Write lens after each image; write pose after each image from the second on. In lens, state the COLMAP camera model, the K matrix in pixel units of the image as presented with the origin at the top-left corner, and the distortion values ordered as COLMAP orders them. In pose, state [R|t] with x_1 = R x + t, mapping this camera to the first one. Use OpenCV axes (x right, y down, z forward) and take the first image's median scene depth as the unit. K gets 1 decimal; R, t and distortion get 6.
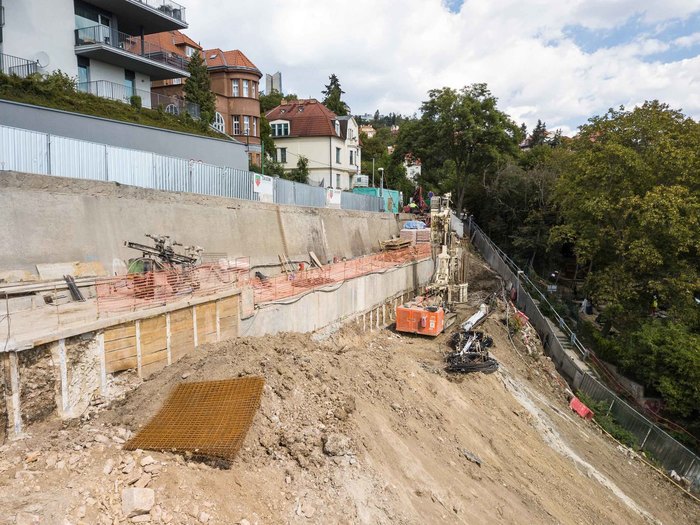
lens RADIAL K [[513.5, 0, 350.0], [0, 513.5, 262.5], [0, 0, 1]] dist [-0.006425, -0.005500]
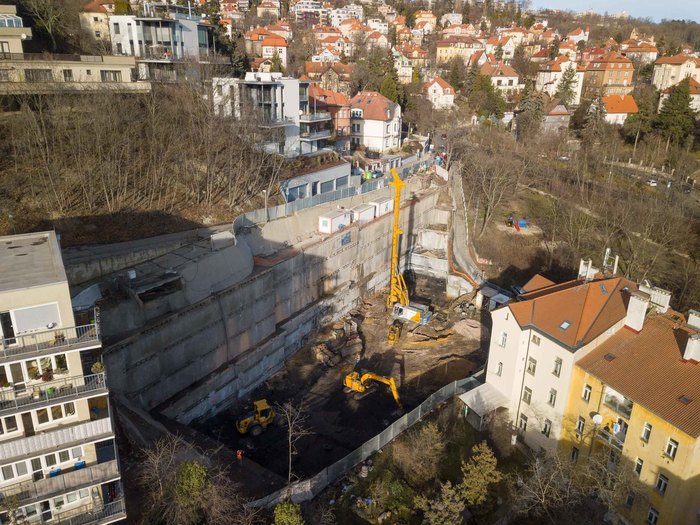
lens RADIAL K [[516.3, 0, 350.0], [0, 516.3, 262.5], [0, 0, 1]] dist [-0.003332, 0.001805]
pose [[0.993393, 0.055879, -0.100242, 0.056901], [-0.028644, 0.966537, 0.254925, -0.221872], [0.111133, -0.250369, 0.961751, -0.951716]]
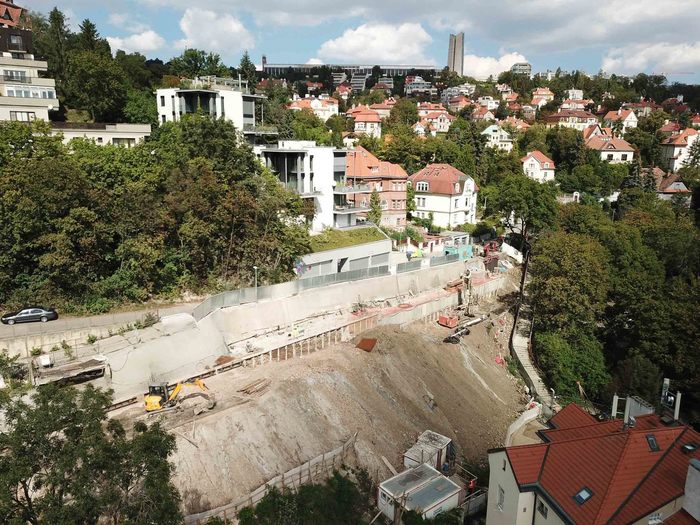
lens RADIAL K [[513.5, 0, 350.0], [0, 513.5, 262.5], [0, 0, 1]] dist [-0.006425, -0.005500]
pose [[0.940103, 0.088862, -0.329104, 0.227680], [-0.048377, 0.990433, 0.129240, -0.226480], [0.337440, -0.105578, 0.935408, -0.732622]]
